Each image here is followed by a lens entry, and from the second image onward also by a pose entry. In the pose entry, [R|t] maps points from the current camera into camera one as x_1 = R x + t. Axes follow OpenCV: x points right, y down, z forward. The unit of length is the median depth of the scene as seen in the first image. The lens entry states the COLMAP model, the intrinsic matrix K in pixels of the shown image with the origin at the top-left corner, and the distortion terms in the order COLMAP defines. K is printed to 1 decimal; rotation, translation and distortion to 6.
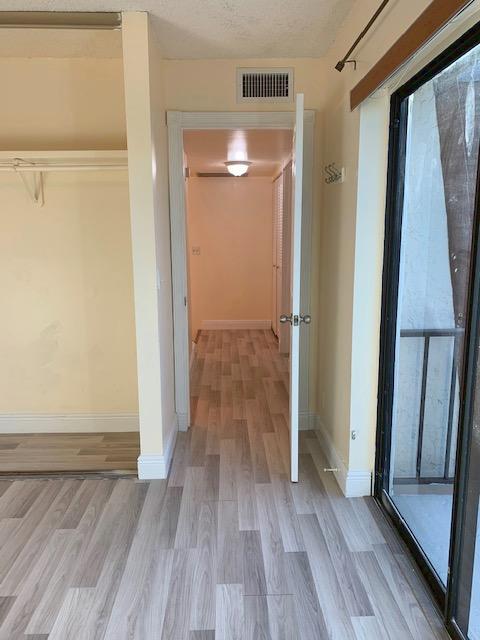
lens RADIAL K [[486.6, 0, 239.6], [0, 486.6, 322.1], [0, 0, 1]] dist [-0.005361, -0.011407]
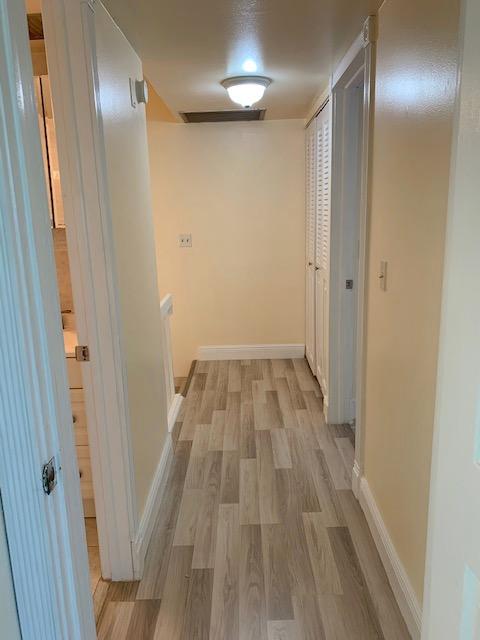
lens RADIAL K [[486.6, 0, 240.0], [0, 486.6, 316.1], [0, 0, 1]] dist [-0.005361, -0.011407]
pose [[0.999240, -0.014027, -0.036380, 0.004460], [0.015233, 0.999336, 0.033088, -0.083979], [0.035891, -0.033617, 0.998790, 0.447397]]
